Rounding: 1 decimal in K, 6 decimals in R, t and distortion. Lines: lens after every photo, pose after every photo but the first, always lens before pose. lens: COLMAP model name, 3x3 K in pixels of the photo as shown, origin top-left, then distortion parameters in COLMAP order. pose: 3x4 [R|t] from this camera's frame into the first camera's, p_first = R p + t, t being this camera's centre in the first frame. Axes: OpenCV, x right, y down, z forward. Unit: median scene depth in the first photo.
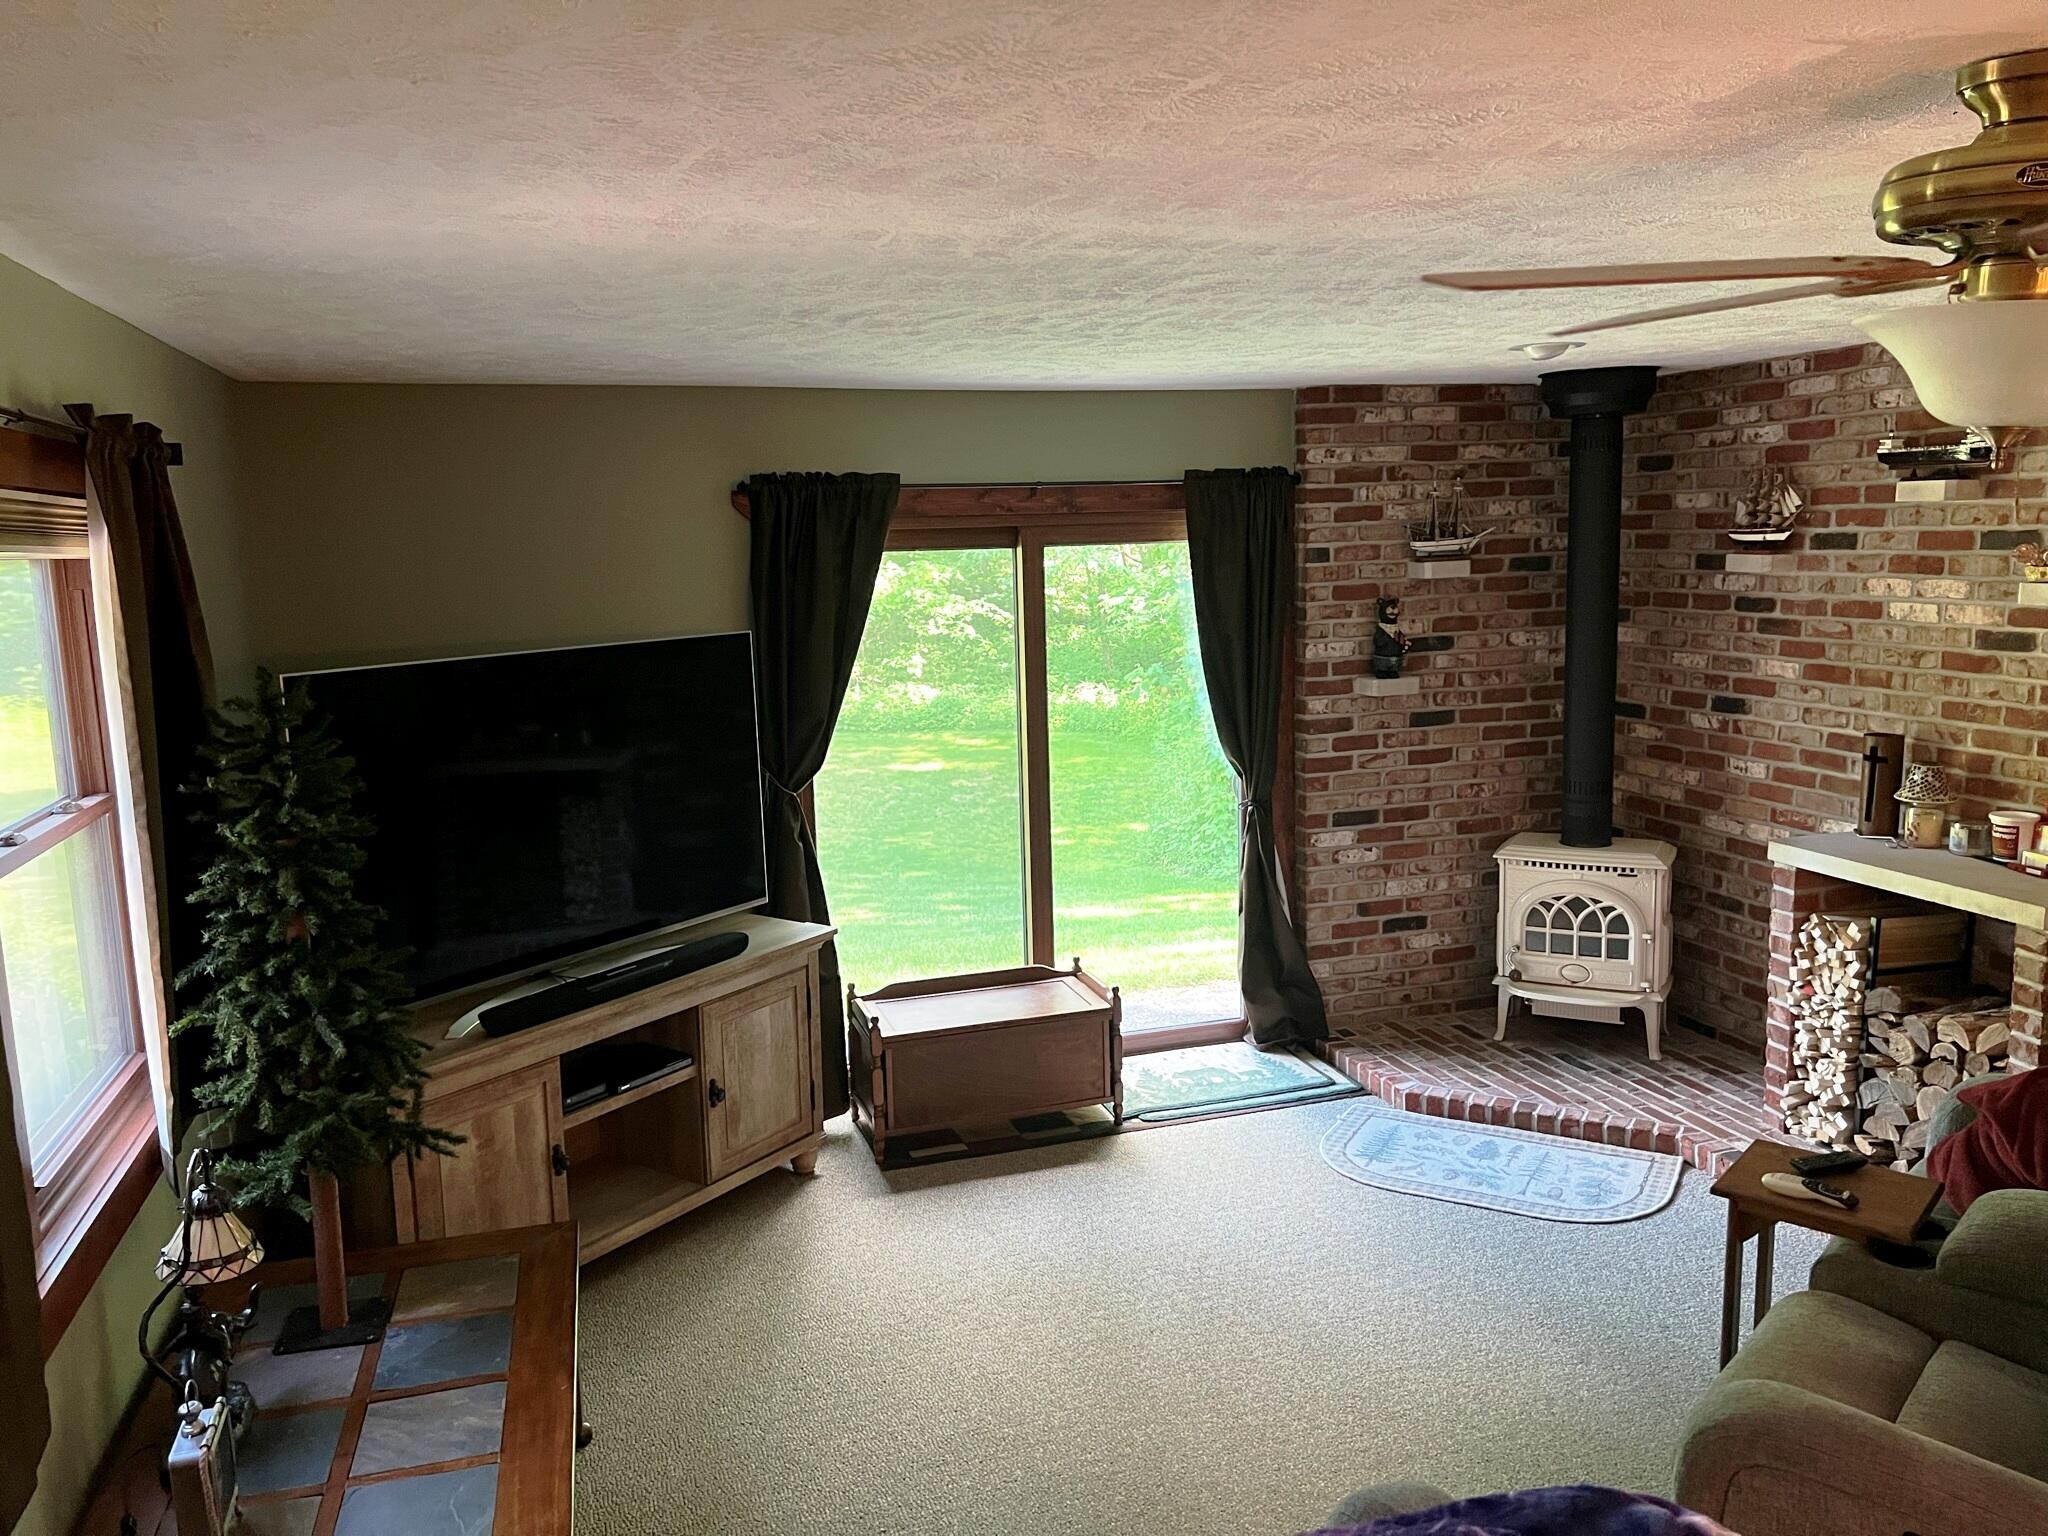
lens RADIAL K [[1536.4, 0, 1033.5], [0, 1536.4, 772.4], [0, 0, 1]] dist [0.063205, -0.080501]
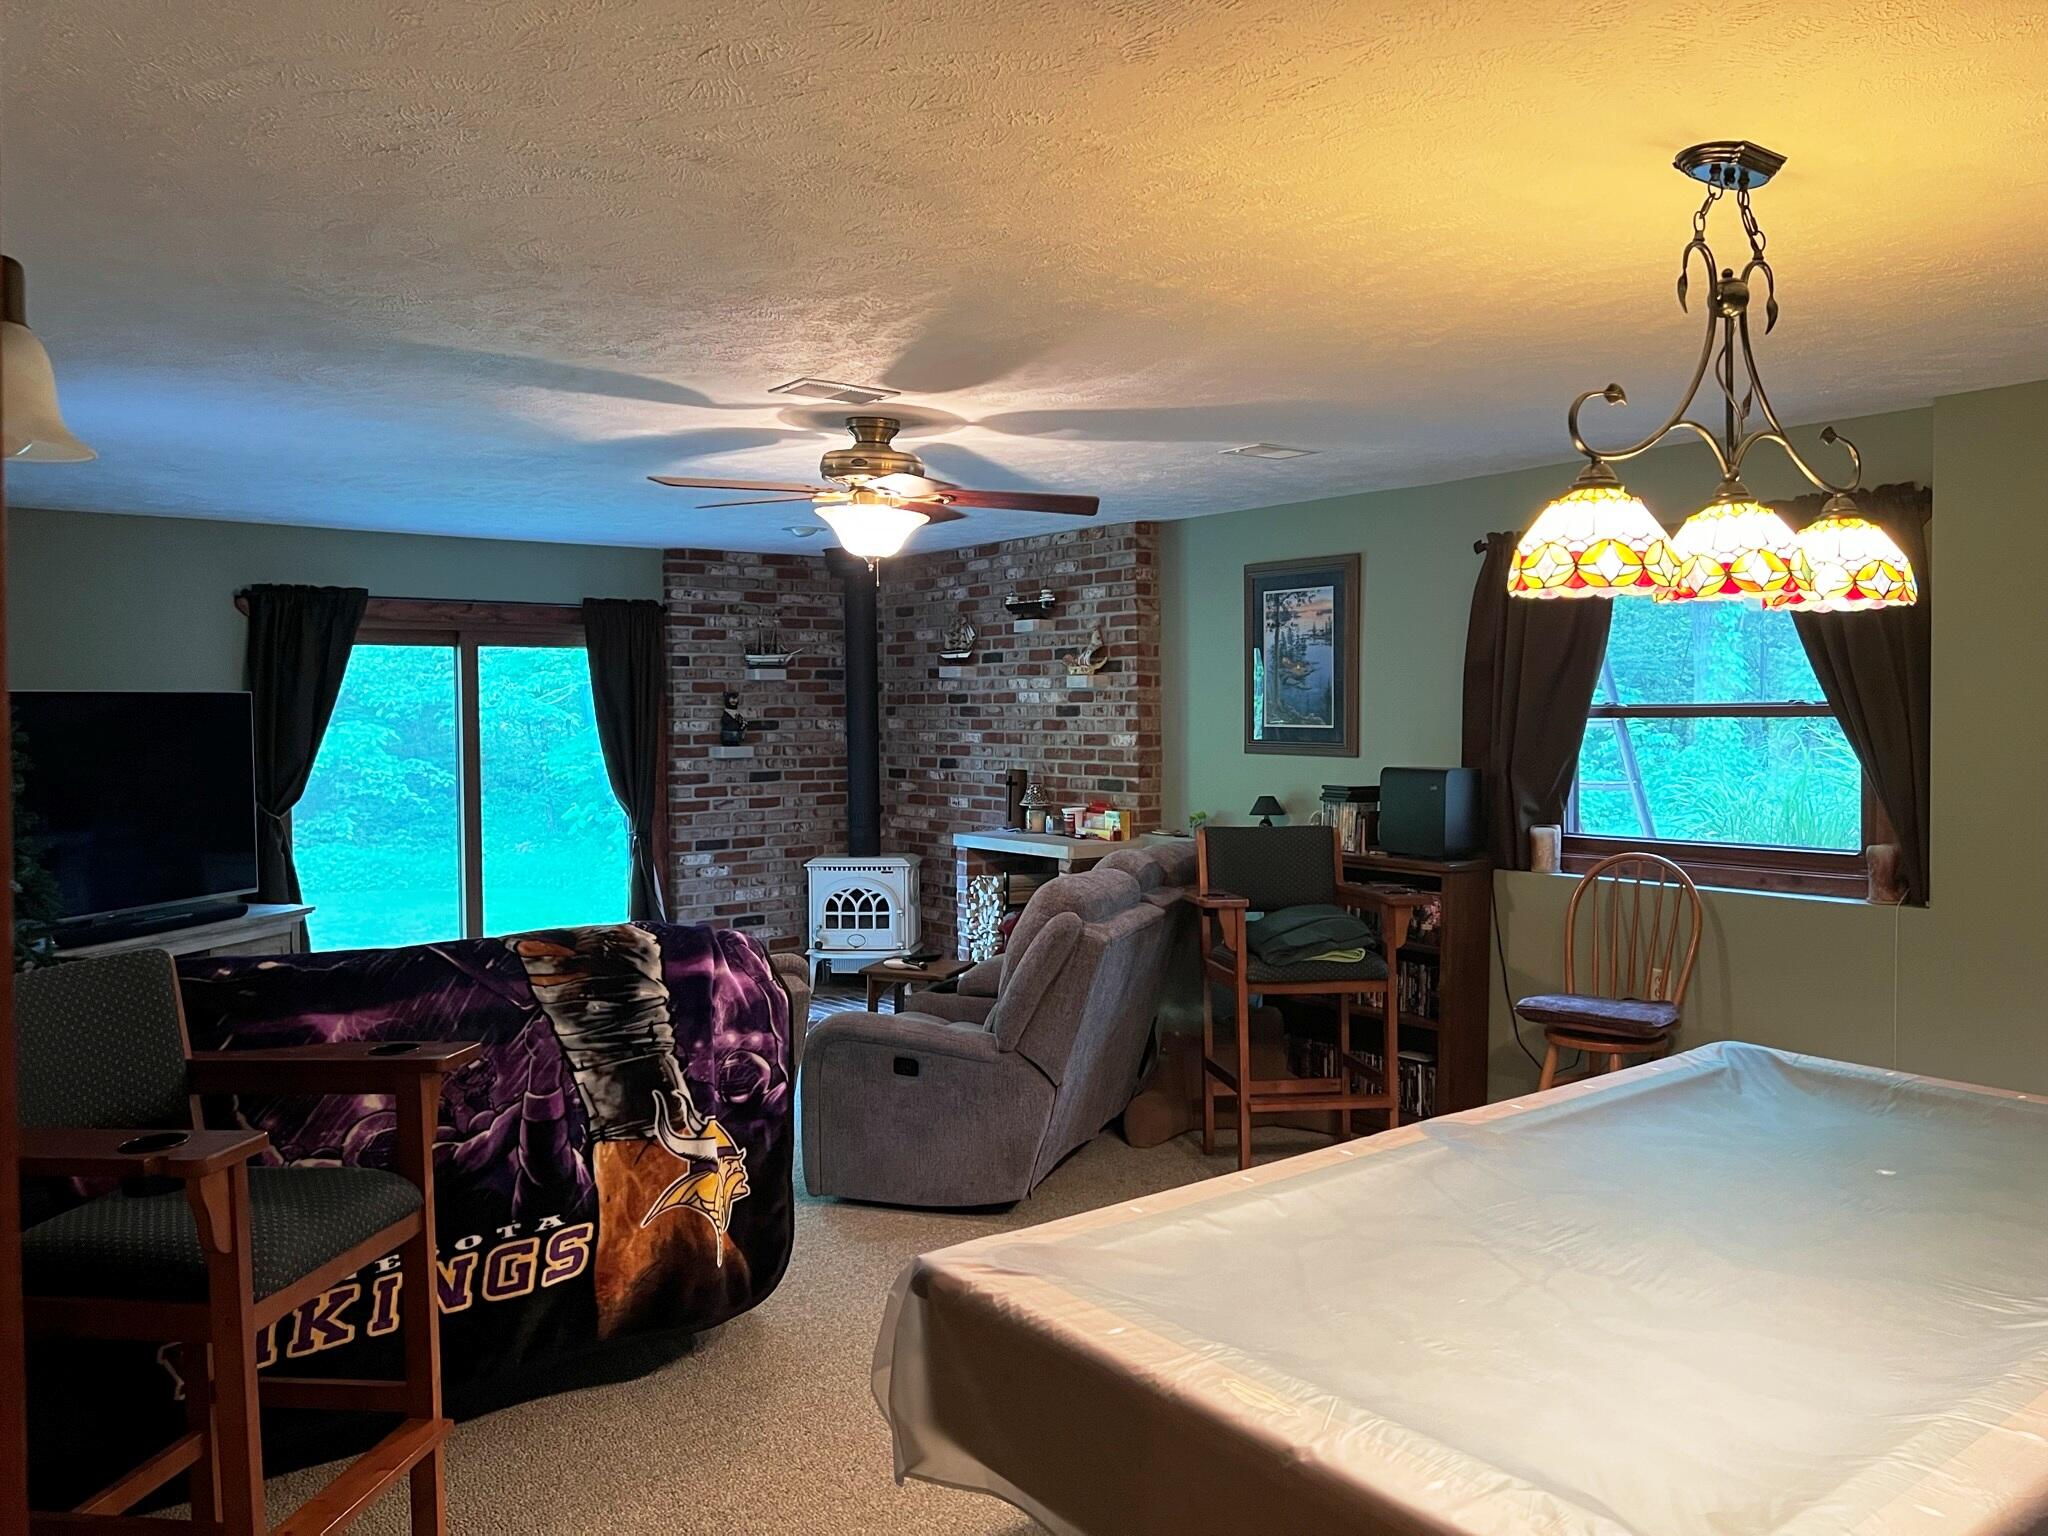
lens RADIAL K [[1536.4, 0, 1051.5], [0, 1536.4, 765.2], [0, 0, 1]] dist [0.063205, -0.080501]
pose [[0.936964, 0.006575, 0.349365, 0.003994], [0.036912, 0.992366, -0.117672, 0.154432], [-0.347472, 0.123150, 0.929568, -0.510582]]
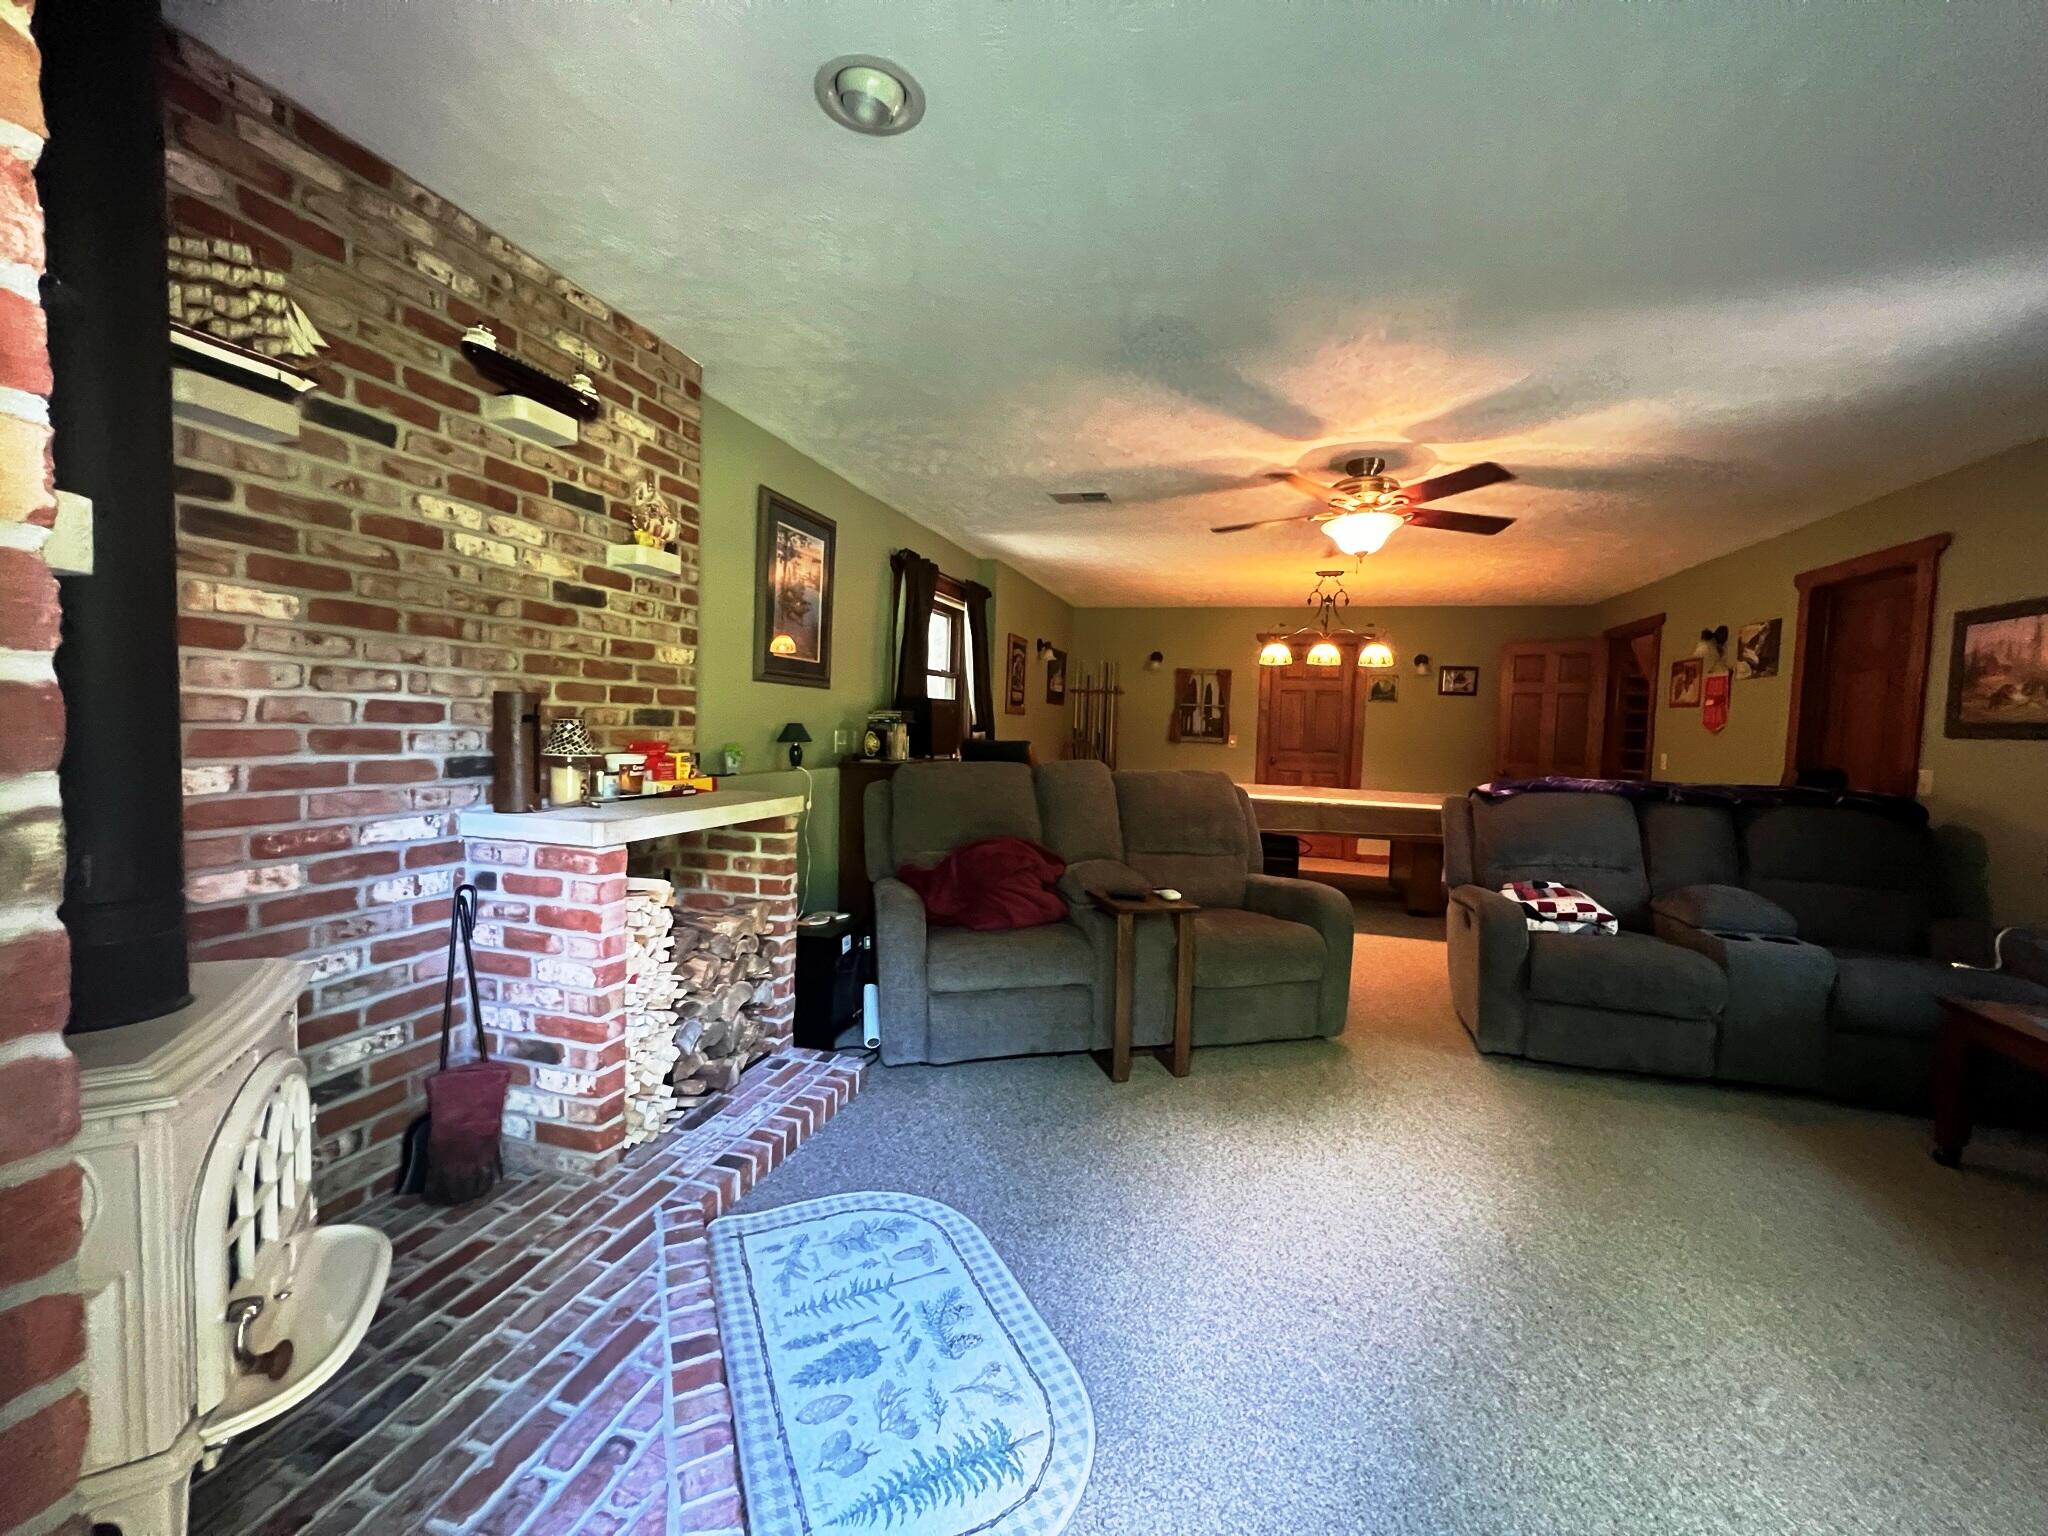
lens RADIAL K [[820.6, 0, 1022.9], [0, 820.6, 769.2], [0, 0, 1]] dist [-0.002954, 0.001508]
pose [[-0.827773, -0.033954, 0.560034, 0.055740], [0.075072, 0.982489, 0.170529, -0.035648], [-0.556018, 0.183203, -0.810729, 1.125866]]
